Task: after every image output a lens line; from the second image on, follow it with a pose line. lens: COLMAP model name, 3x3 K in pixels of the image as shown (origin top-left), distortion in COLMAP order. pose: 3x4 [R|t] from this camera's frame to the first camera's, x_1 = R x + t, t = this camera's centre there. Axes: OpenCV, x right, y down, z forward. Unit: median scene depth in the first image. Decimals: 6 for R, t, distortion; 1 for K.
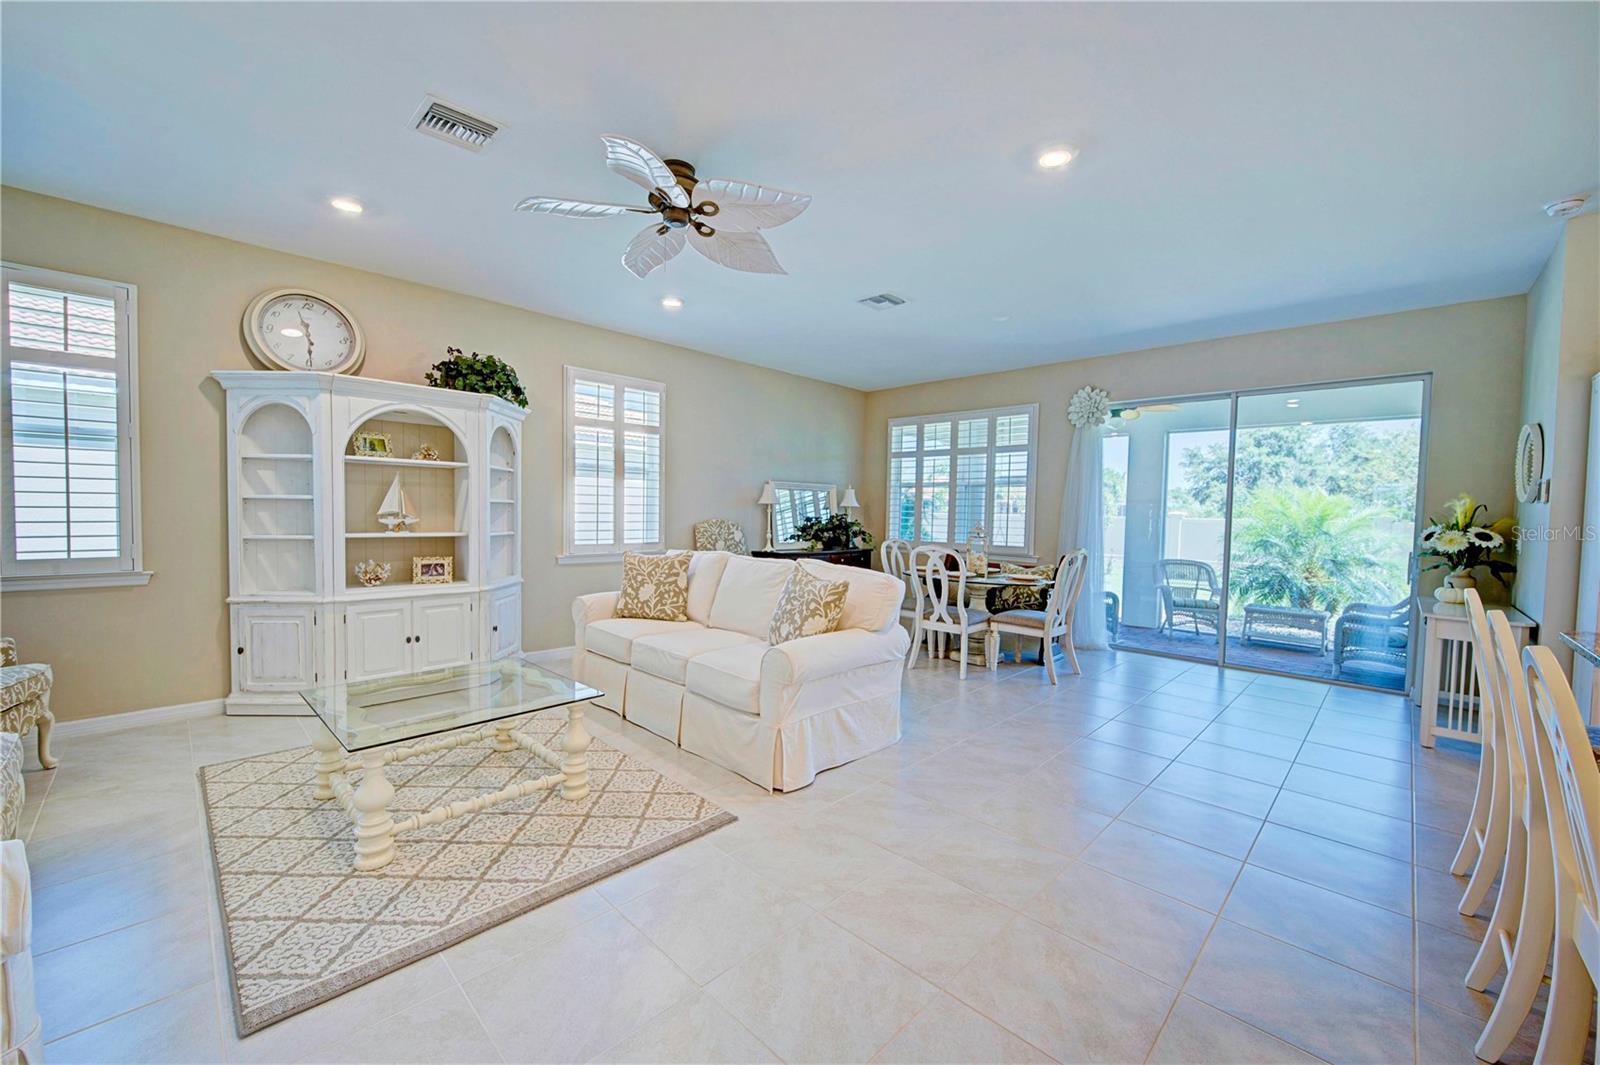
lens RADIAL K [[627.9, 0, 798.3], [0, 627.9, 532.6], [0, 0, 1]] dist [-0.001933, -0.000238]
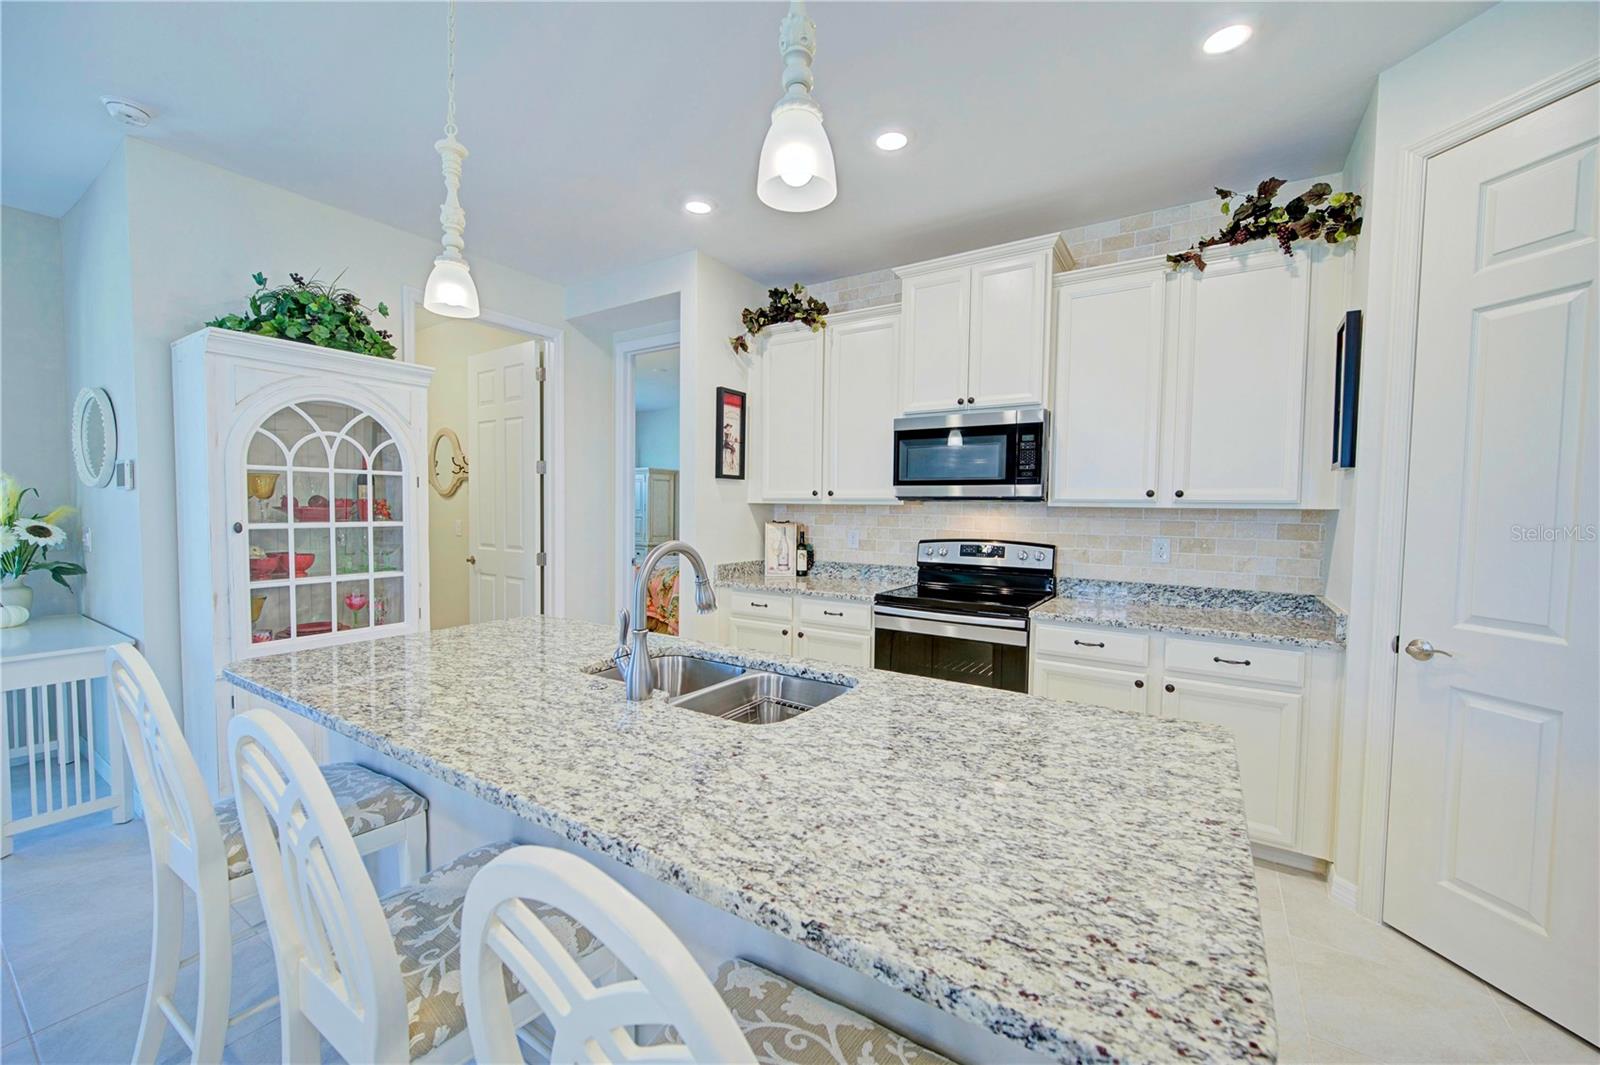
lens RADIAL K [[627.9, 0, 798.7], [0, 627.9, 531.3], [0, 0, 1]] dist [-0.001933, -0.000238]
pose [[-0.187350, -0.061522, 0.980365, 0.197726], [0.025733, 0.997387, 0.067508, -0.020709], [-0.981956, 0.037876, -0.185278, 0.252570]]
